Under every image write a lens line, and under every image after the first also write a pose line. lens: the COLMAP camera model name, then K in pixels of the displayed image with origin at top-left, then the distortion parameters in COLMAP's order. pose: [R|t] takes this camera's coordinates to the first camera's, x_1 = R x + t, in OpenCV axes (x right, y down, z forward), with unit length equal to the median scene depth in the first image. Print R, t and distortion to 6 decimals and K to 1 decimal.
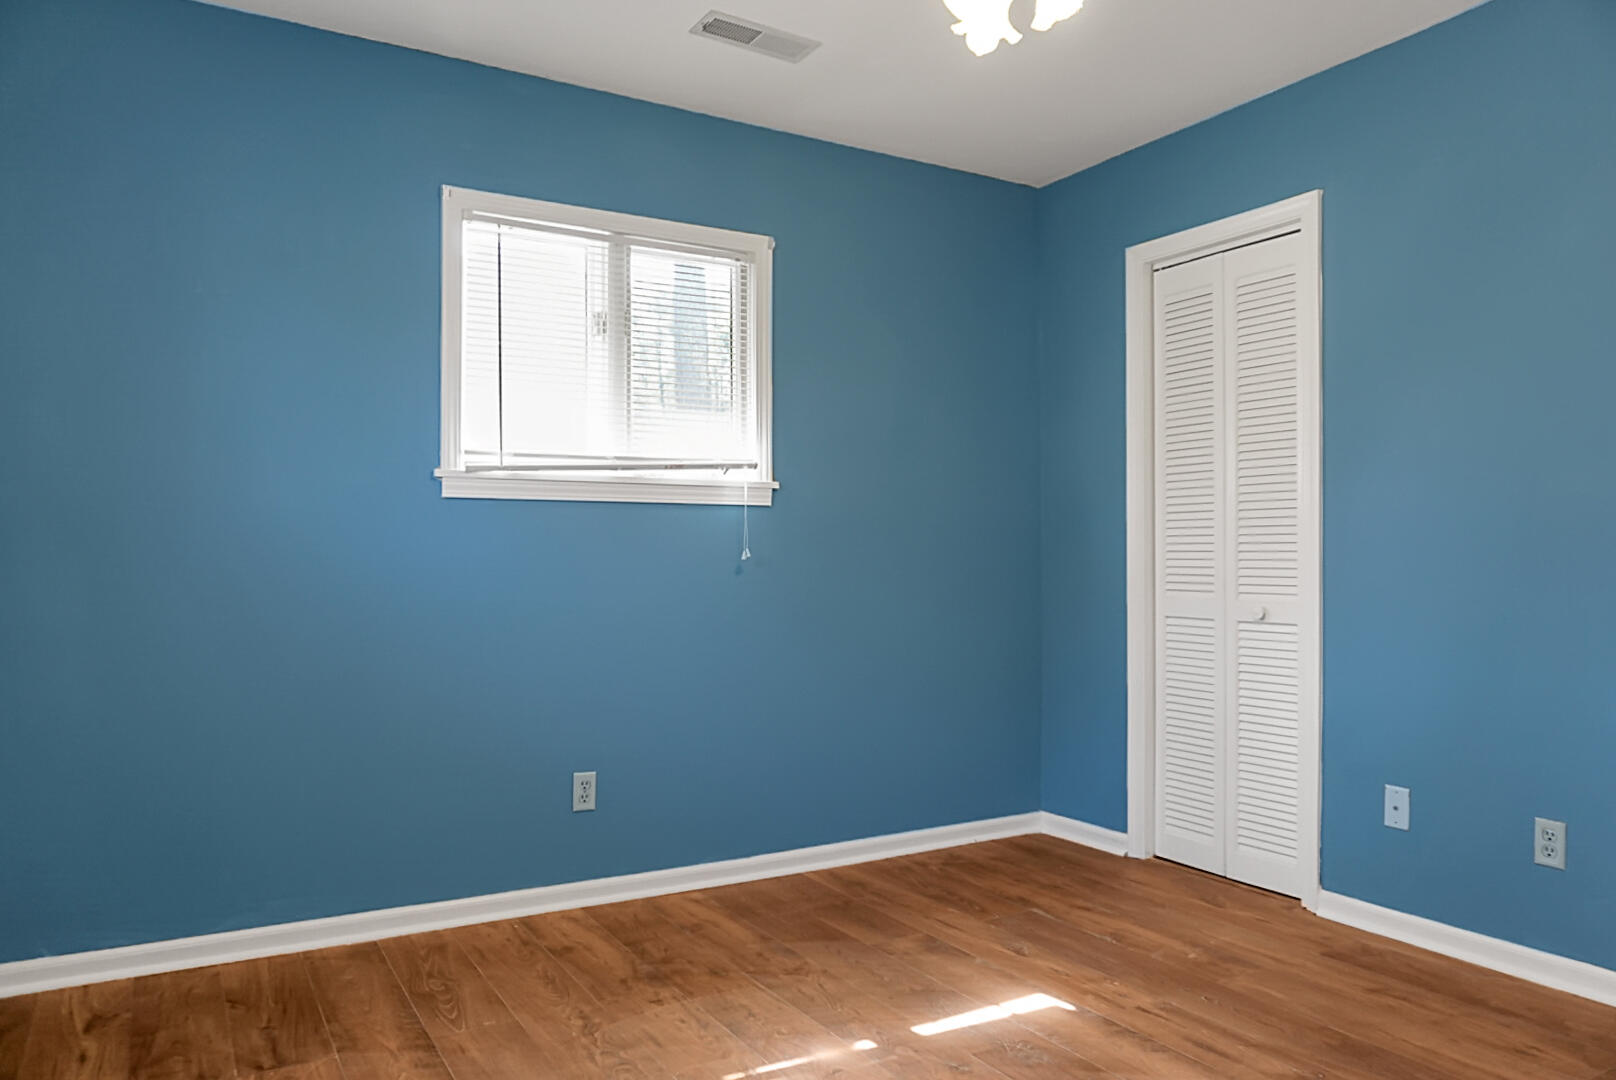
lens RADIAL K [[1109.2, 0, 814.8], [0, 1109.2, 560.4], [0, 0, 1]] dist [-0.046669, 0.040515]
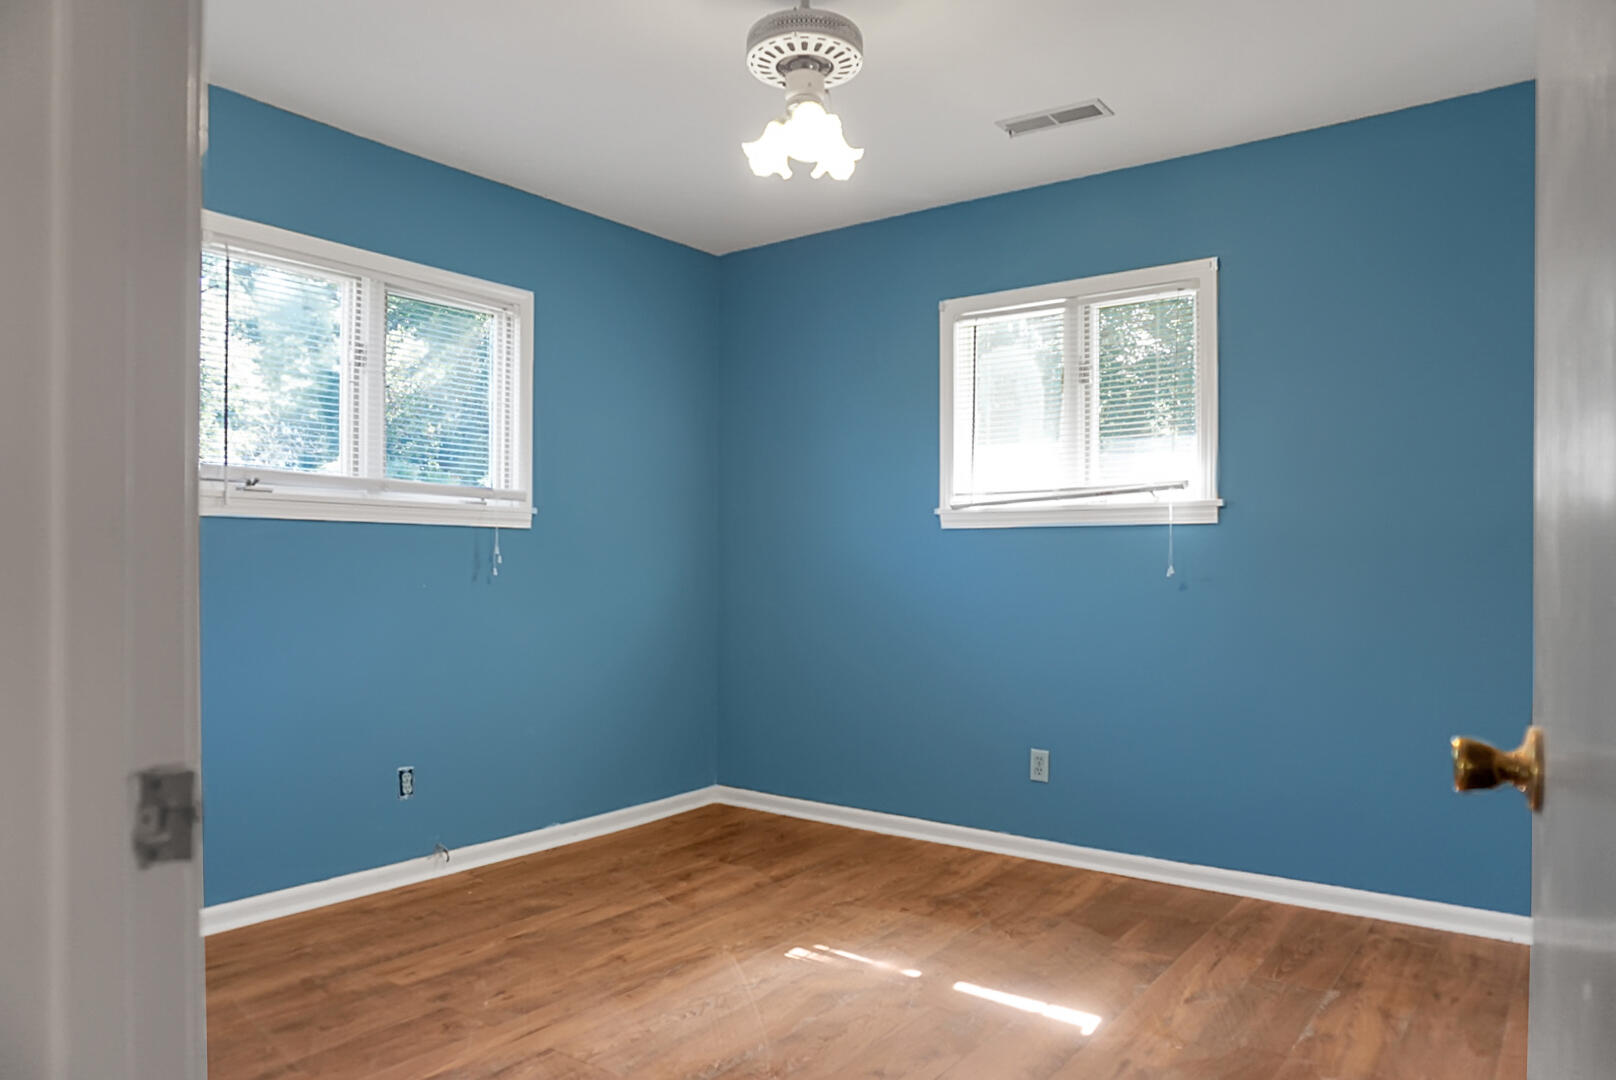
lens RADIAL K [[1109.2, 0, 814.8], [0, 1109.2, 560.4], [0, 0, 1]] dist [-0.046669, 0.040515]
pose [[0.384340, -0.001064, -0.923191, 0.871715], [-0.002423, 0.999995, -0.002161, -0.014250], [0.923189, 0.003067, 0.384335, 0.323199]]
